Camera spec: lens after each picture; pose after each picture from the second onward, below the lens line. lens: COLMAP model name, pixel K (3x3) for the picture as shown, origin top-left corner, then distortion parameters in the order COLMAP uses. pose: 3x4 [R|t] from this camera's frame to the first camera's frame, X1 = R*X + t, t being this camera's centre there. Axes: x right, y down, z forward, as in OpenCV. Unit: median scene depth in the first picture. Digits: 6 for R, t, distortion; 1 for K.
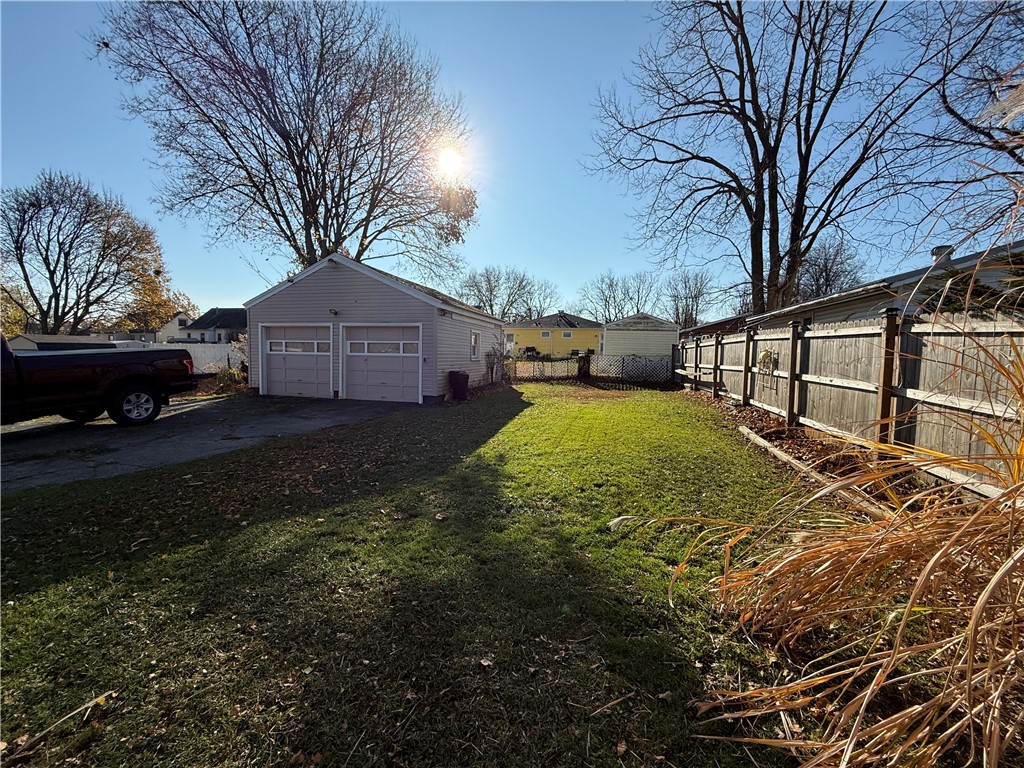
lens RADIAL K [[408.9, 0, 506.2], [0, 408.9, 383.1], [0, 0, 1]] dist [-0.004255, -0.000299]
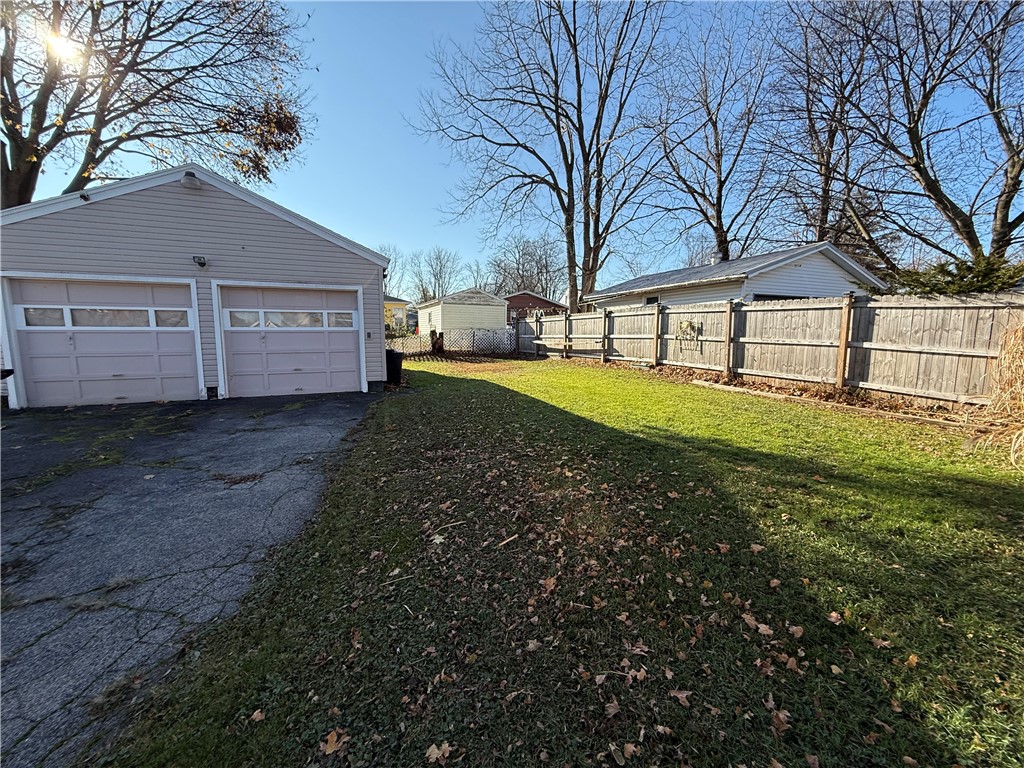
lens RADIAL K [[408.9, 0, 514.7], [0, 408.9, 380.0], [0, 0, 1]] dist [-0.004255, -0.000299]
pose [[0.799876, -0.085233, 0.594082, -0.415054], [0.055041, 0.996111, 0.068804, -0.009613], [-0.597635, -0.022335, 0.801457, 0.204918]]
